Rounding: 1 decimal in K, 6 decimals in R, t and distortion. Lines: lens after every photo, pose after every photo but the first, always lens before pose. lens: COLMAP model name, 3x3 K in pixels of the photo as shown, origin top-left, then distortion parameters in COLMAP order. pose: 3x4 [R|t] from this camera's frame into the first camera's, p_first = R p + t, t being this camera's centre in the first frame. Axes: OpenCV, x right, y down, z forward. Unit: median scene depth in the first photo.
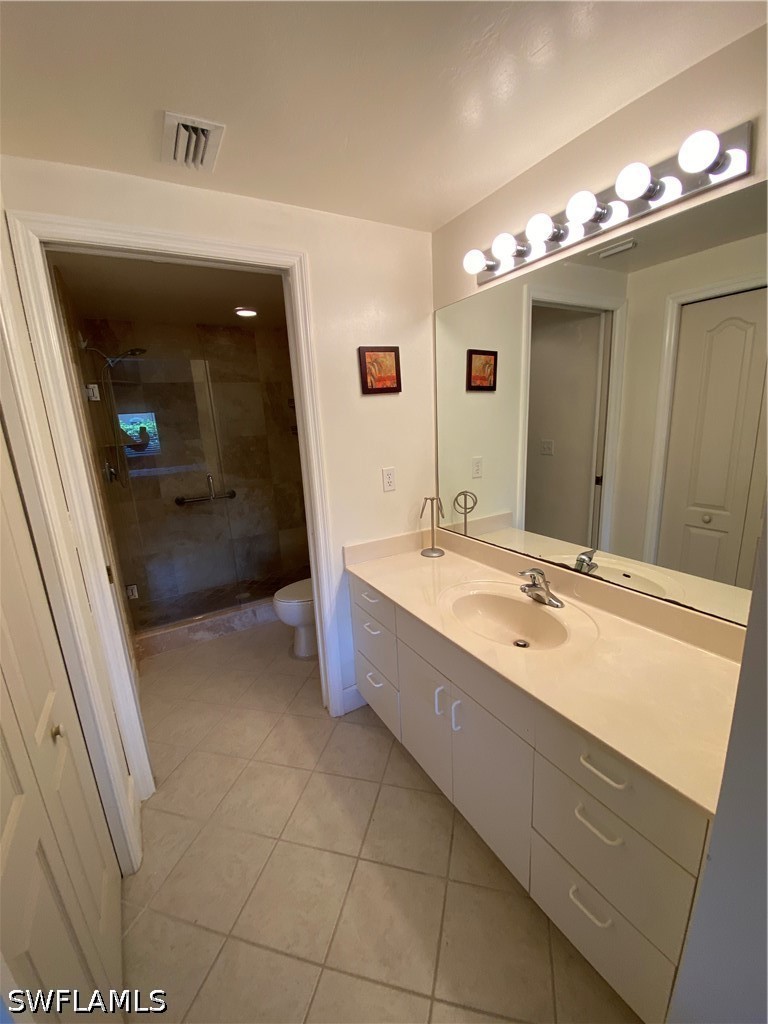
lens RADIAL K [[414.2, 0, 384.0], [0, 414.2, 505.5], [0, 0, 1]] dist [0.001776, -0.001639]
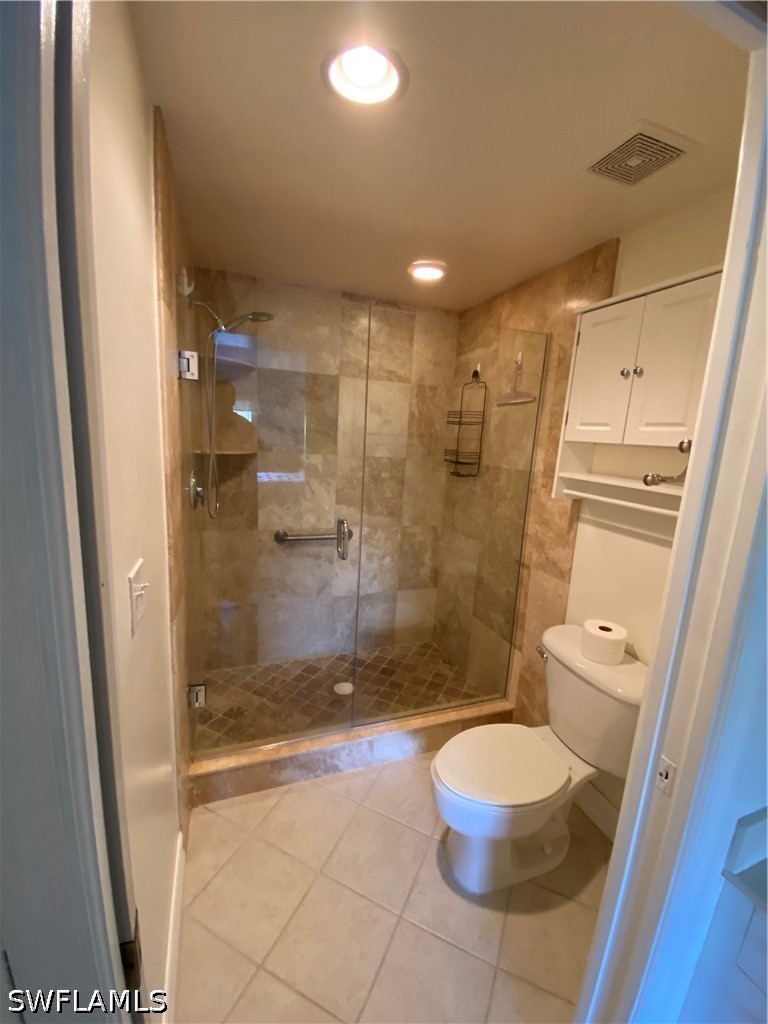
lens RADIAL K [[414.2, 0, 382.8], [0, 414.2, 509.5], [0, 0, 1]] dist [0.001776, -0.001639]
pose [[0.976675, 0.141626, -0.161396, -0.198083], [-0.147261, 0.988820, -0.023446, -0.061471], [0.156271, 0.046666, 0.986611, 0.303381]]
